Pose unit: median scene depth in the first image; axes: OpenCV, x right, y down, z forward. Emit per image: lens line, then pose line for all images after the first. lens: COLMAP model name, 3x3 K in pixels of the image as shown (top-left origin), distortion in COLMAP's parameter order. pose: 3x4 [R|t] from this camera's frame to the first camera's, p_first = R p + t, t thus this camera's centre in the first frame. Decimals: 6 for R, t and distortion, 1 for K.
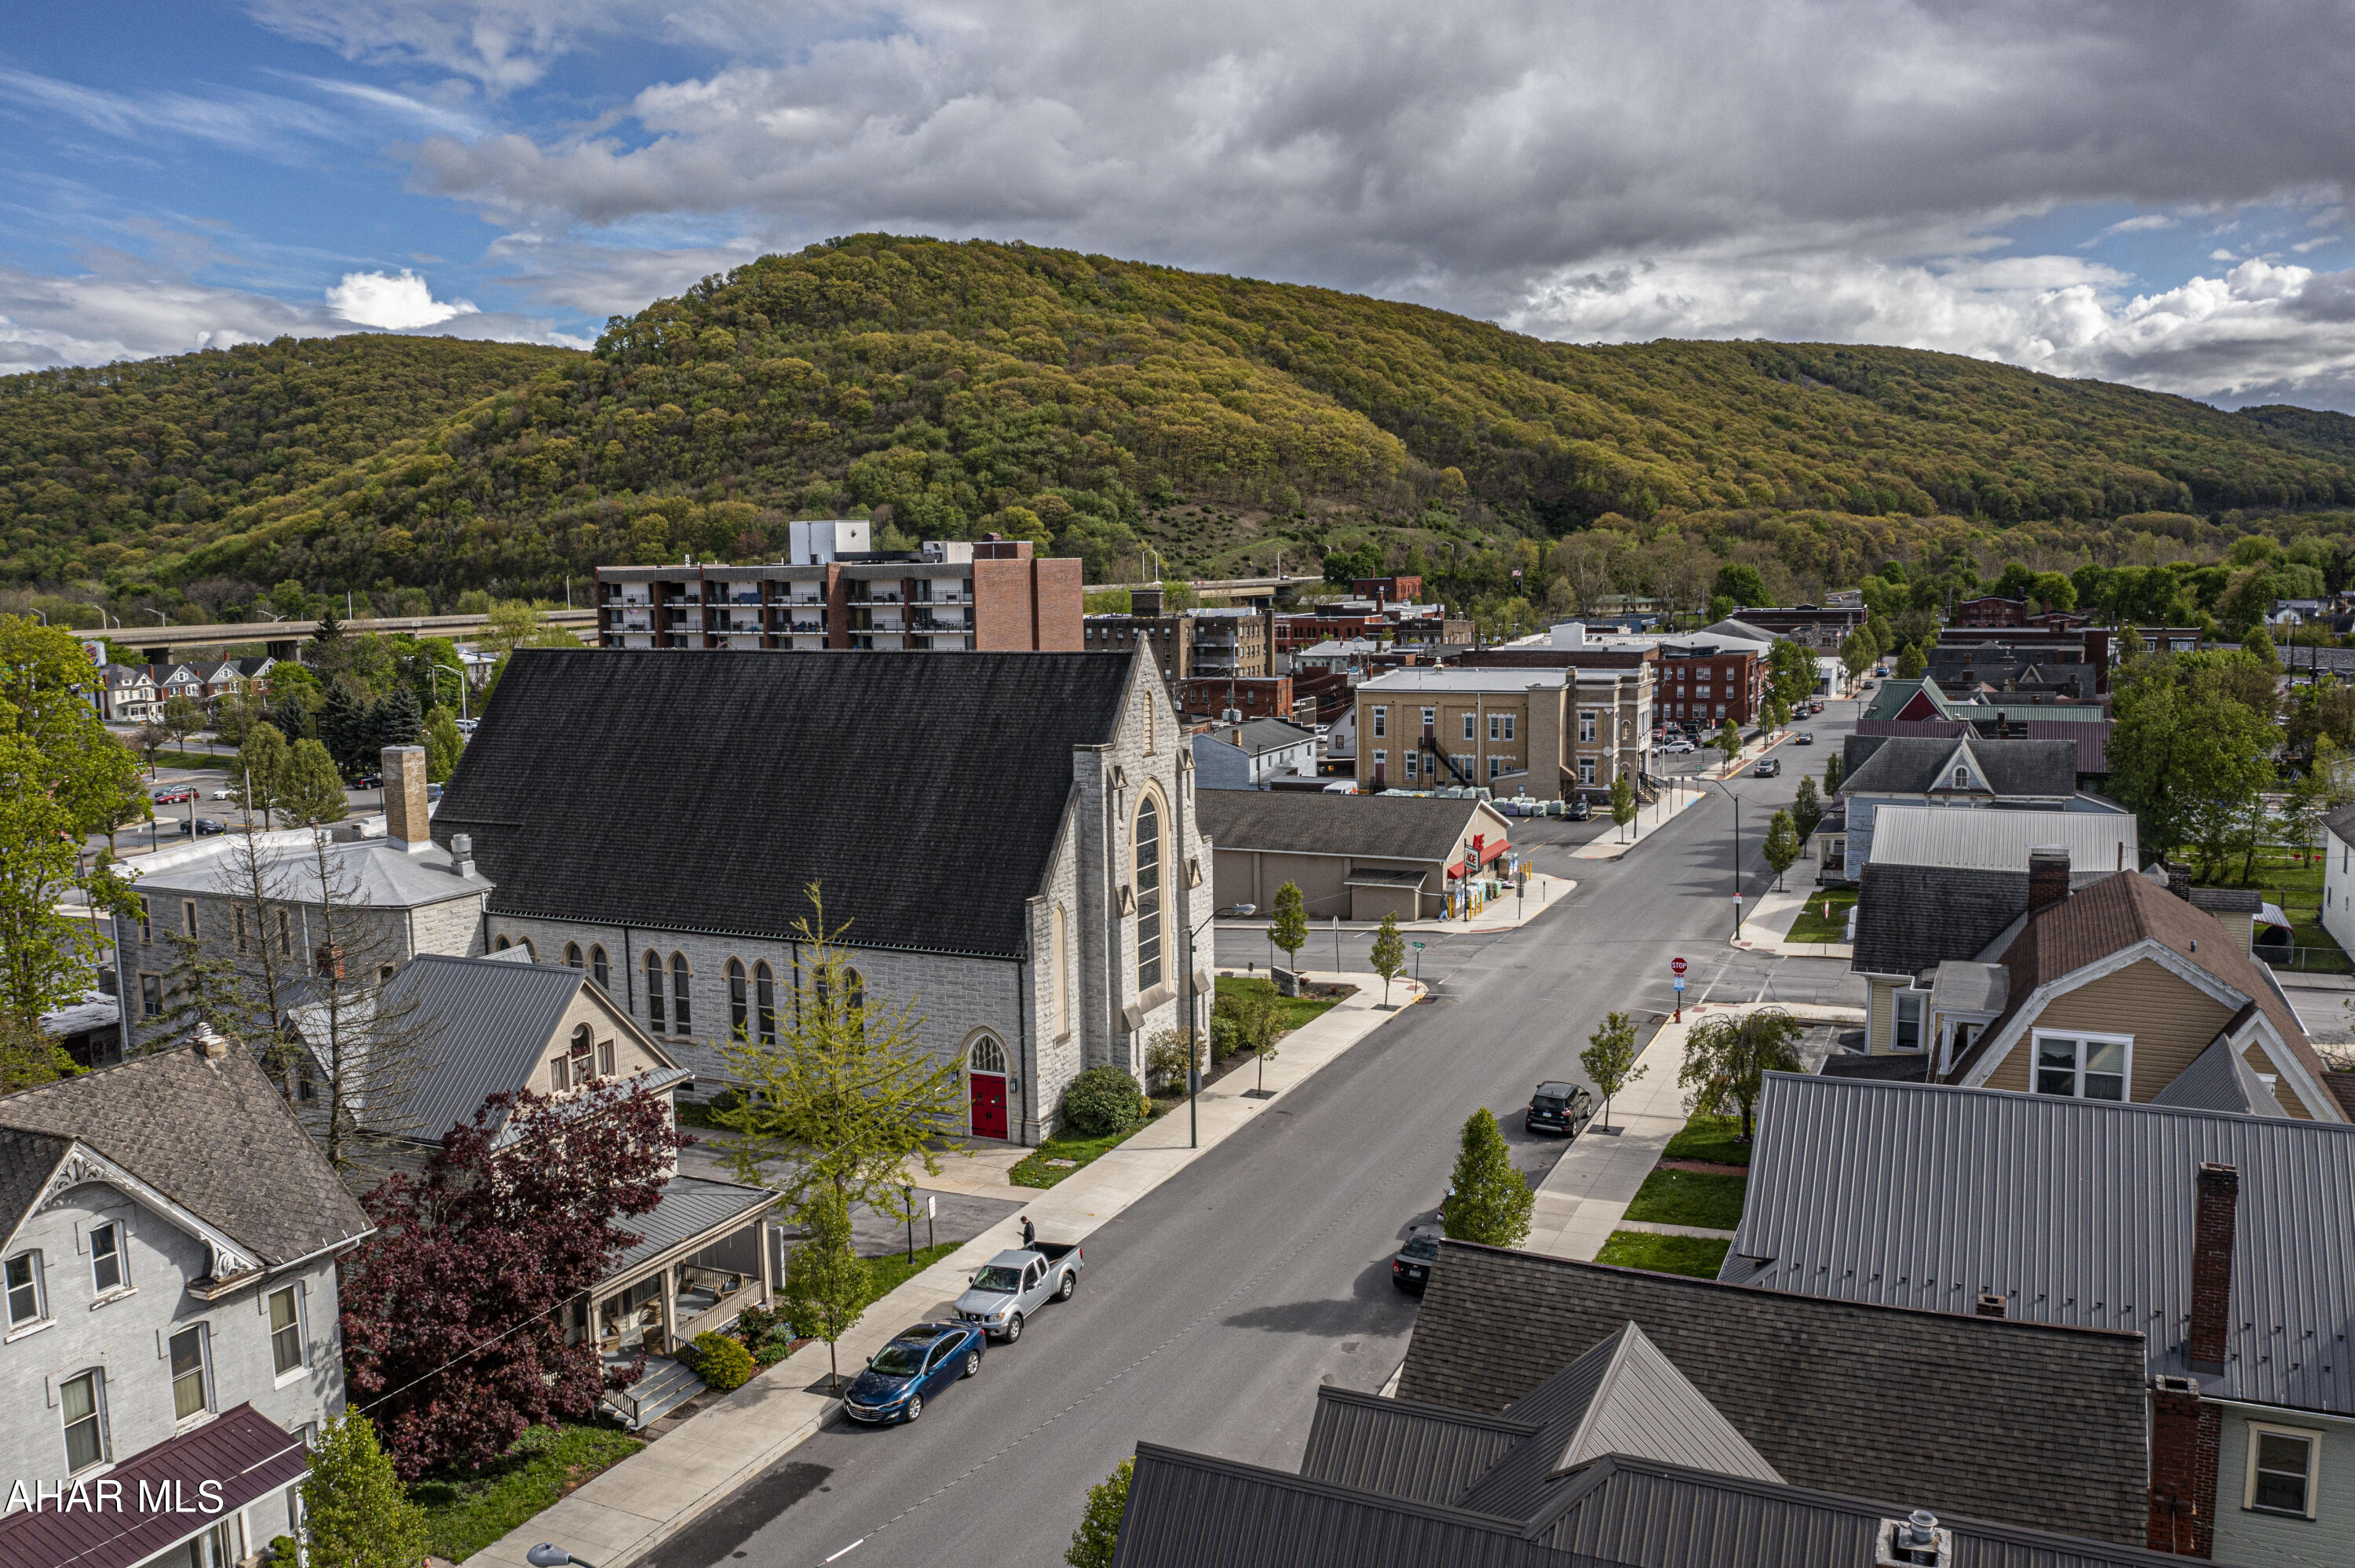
lens RADIAL K [[1823.1, 0, 1250.7], [0, 1823.1, 784.9], [0, 0, 1]] dist [-0.004459, -0.040391]
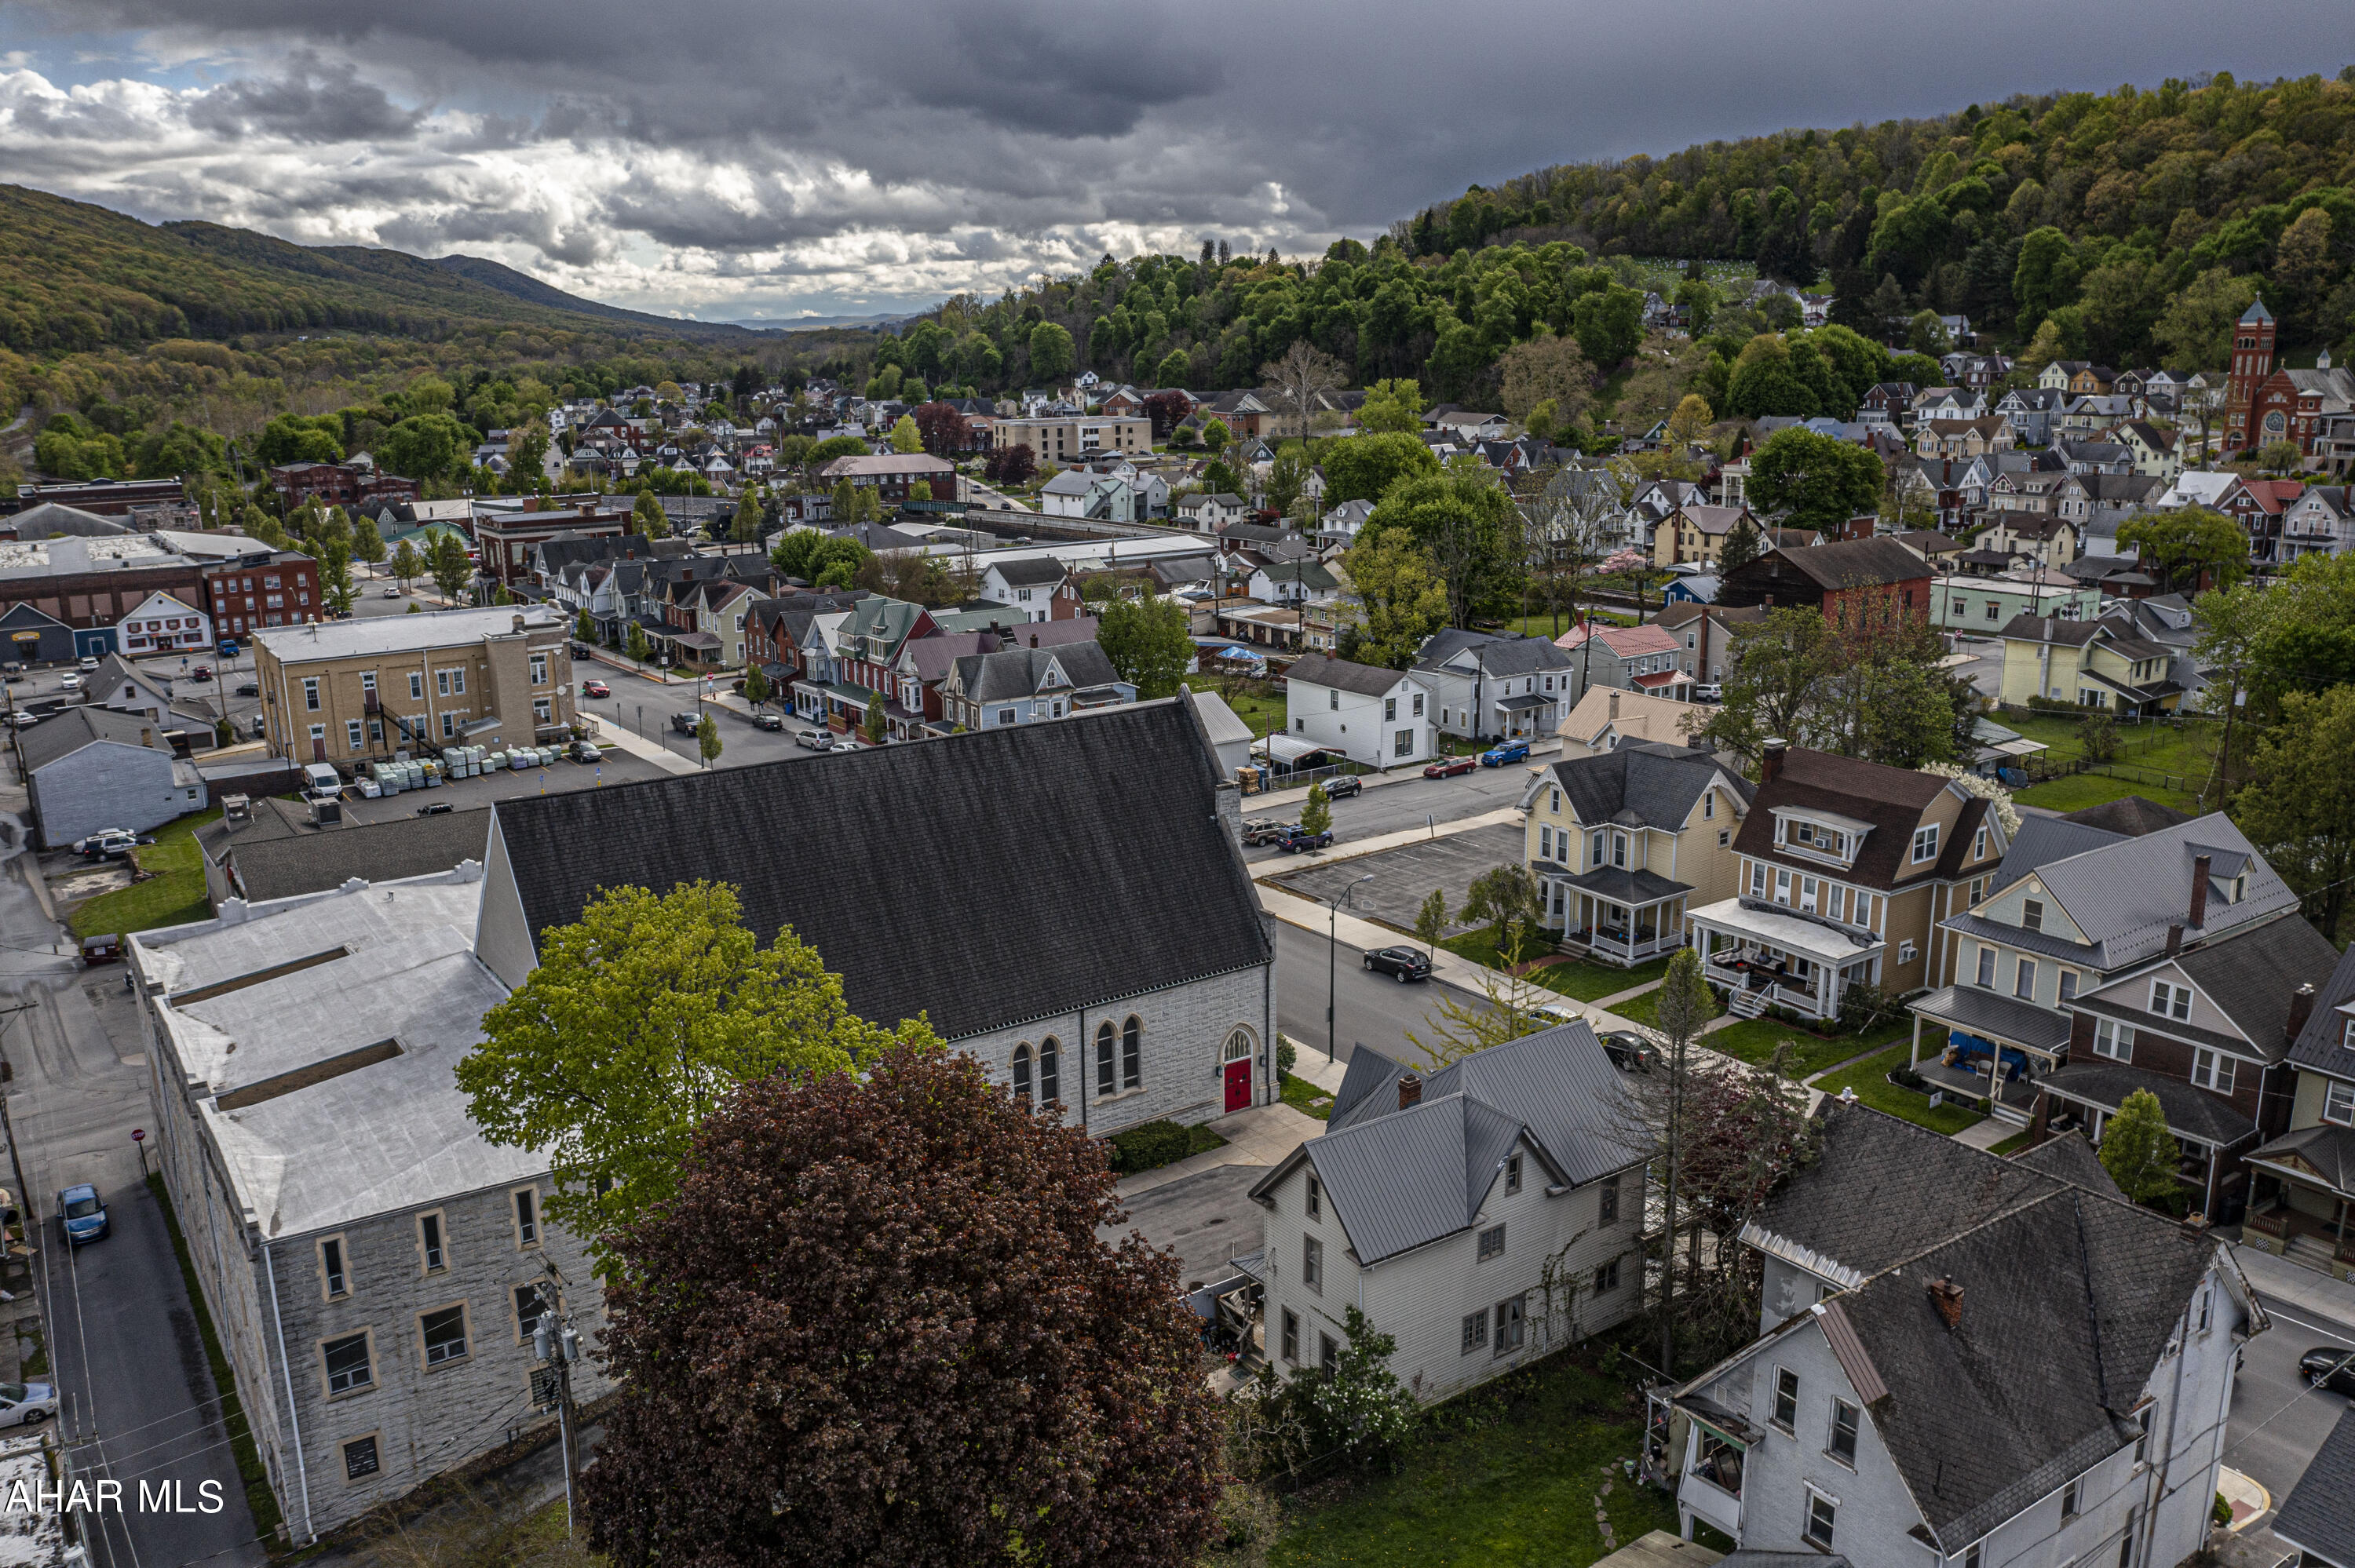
lens RADIAL K [[1772.9, 0, 1177.5], [0, 1772.9, 784.0], [0, 0, 1]] dist [-0.002520, 0.001584]
pose [[0.534702, -0.192140, 0.822907, -1.114900], [0.105617, 0.981367, 0.160512, -0.221753], [-0.838414, 0.001087, 0.545032, 0.377263]]
